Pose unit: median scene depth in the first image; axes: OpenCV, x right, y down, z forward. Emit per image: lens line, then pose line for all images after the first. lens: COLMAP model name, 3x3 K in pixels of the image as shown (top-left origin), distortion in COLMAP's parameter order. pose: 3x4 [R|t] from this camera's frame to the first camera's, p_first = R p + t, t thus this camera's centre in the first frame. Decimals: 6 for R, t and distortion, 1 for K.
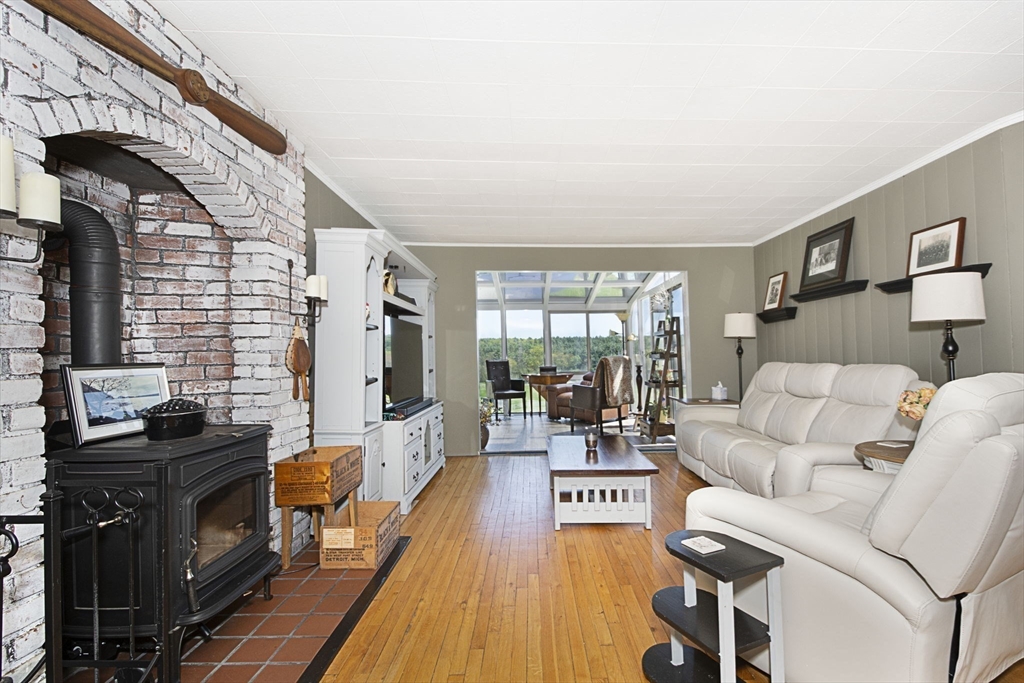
lens RADIAL K [[459.2, 0, 538.1], [0, 459.2, 366.2], [0, 0, 1]] dist [0.000002, -0.009885]
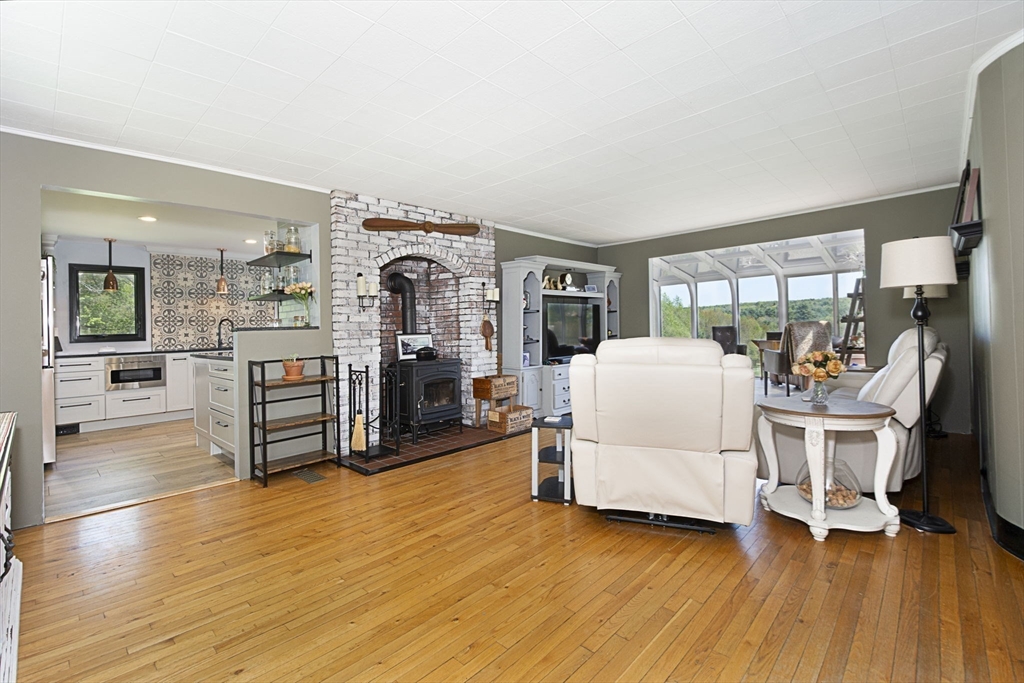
lens RADIAL K [[443.3, 0, 512.0], [0, 443.3, 341.5], [0, 0, 1]] dist [-0.015624, -0.000728]
pose [[0.693701, 0.009555, -0.720200, 1.088761], [0.007710, 0.999756, 0.020691, -0.006037], [0.720222, -0.019906, 0.693458, -0.330993]]
